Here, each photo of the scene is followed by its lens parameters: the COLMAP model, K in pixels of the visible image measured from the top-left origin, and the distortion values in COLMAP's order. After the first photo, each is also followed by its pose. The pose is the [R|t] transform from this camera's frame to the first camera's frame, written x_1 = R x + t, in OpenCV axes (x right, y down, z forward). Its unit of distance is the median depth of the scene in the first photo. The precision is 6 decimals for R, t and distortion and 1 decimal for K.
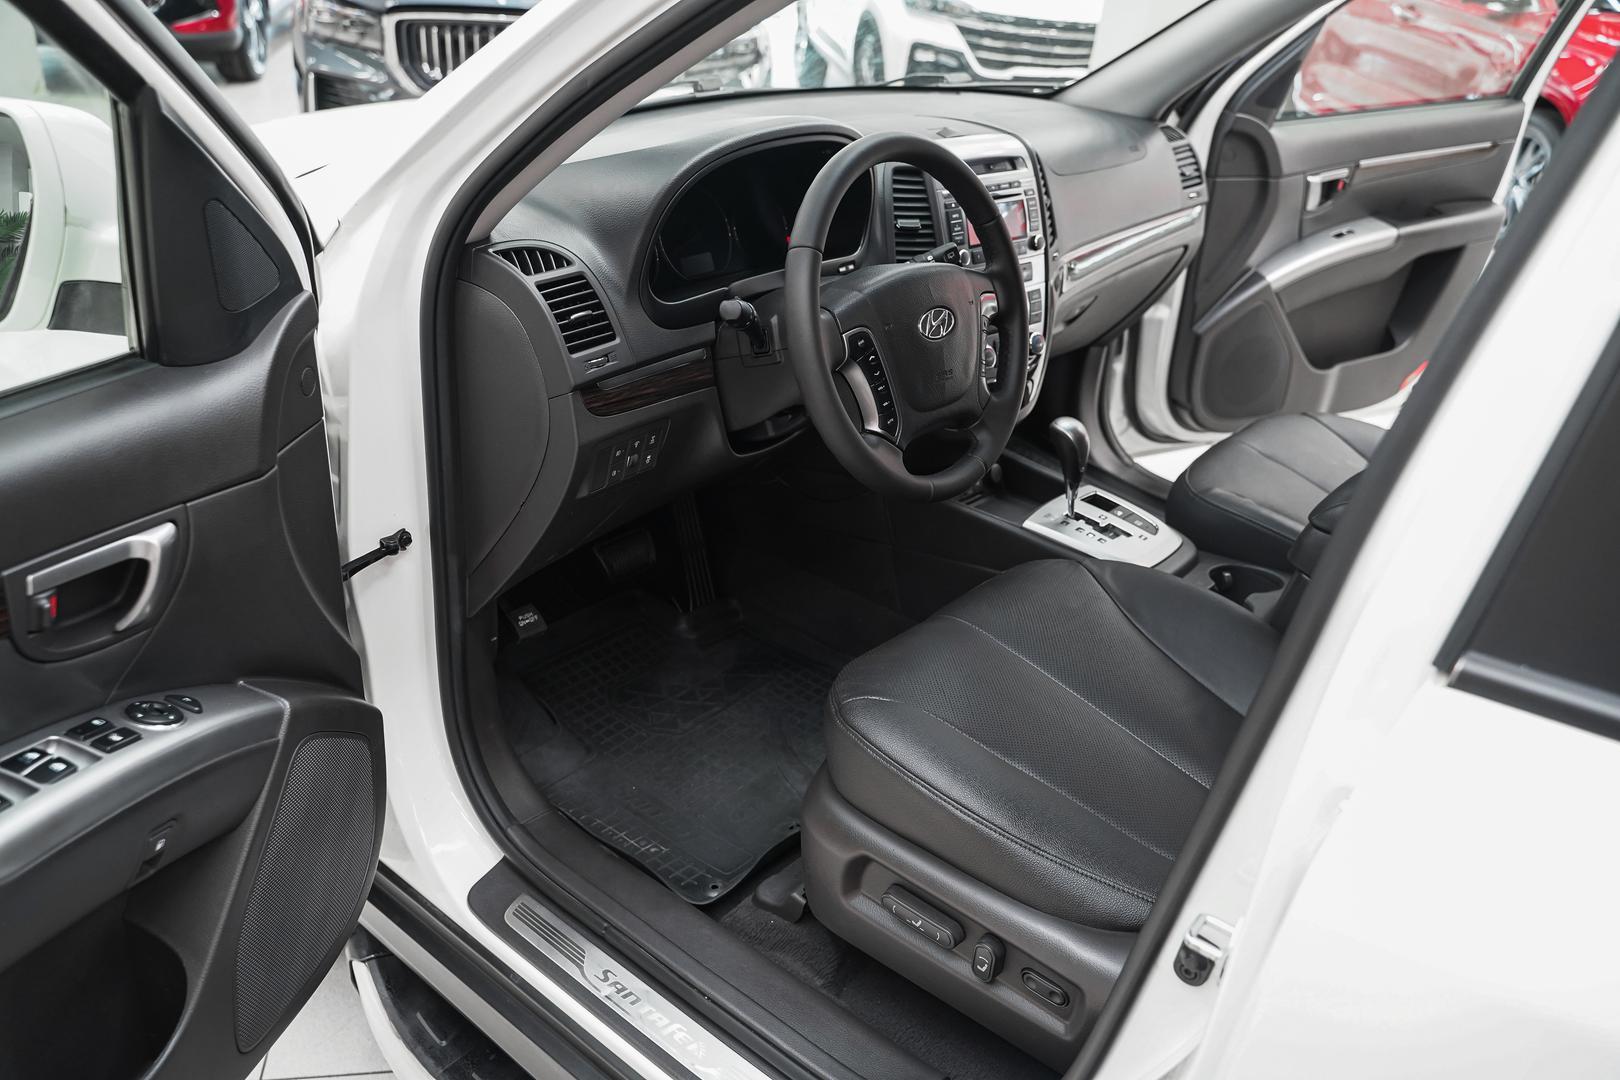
lens RADIAL K [[1266.9, 0, 800.3], [0, 1266.9, 546.0], [0, 0, 1]] dist [0.004103, 0.004034]
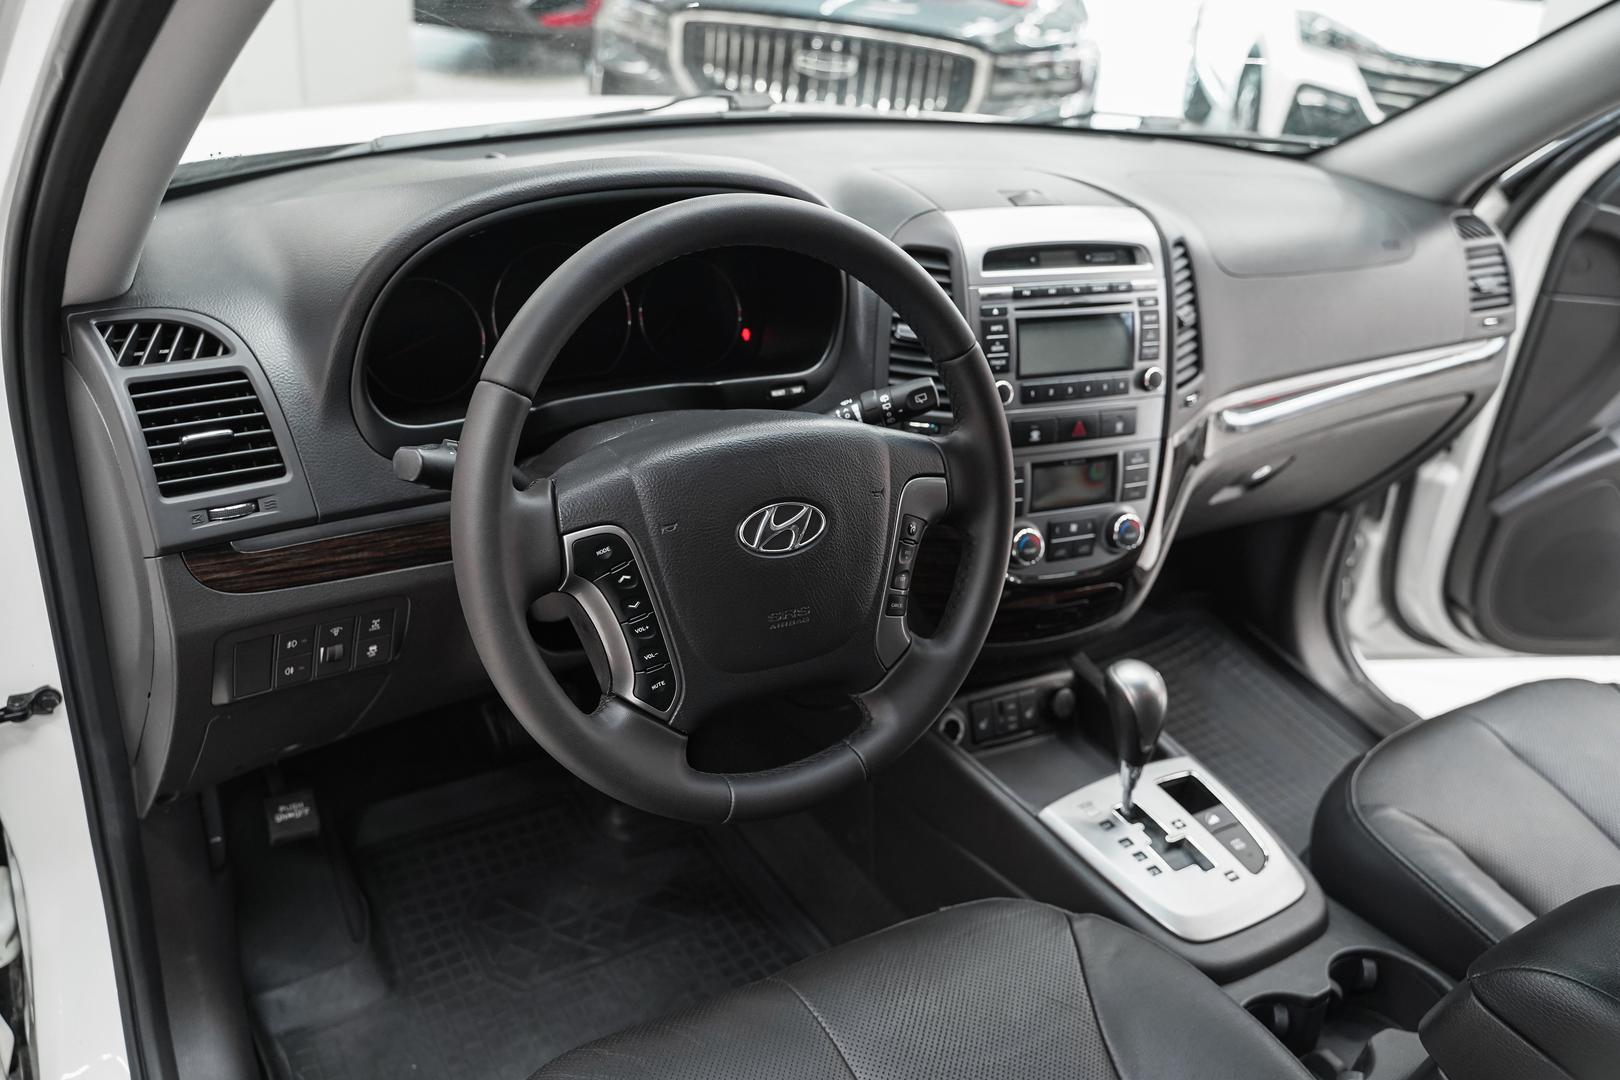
lens RADIAL K [[1266.9, 0, 819.0], [0, 1266.9, 540.2], [0, 0, 1]] dist [0.004103, 0.004034]
pose [[0.950301, 0.163043, -0.265228, 0.211667], [-0.168299, 0.985732, 0.002950, -0.132488], [0.261924, 0.041834, 0.964181, 0.338116]]
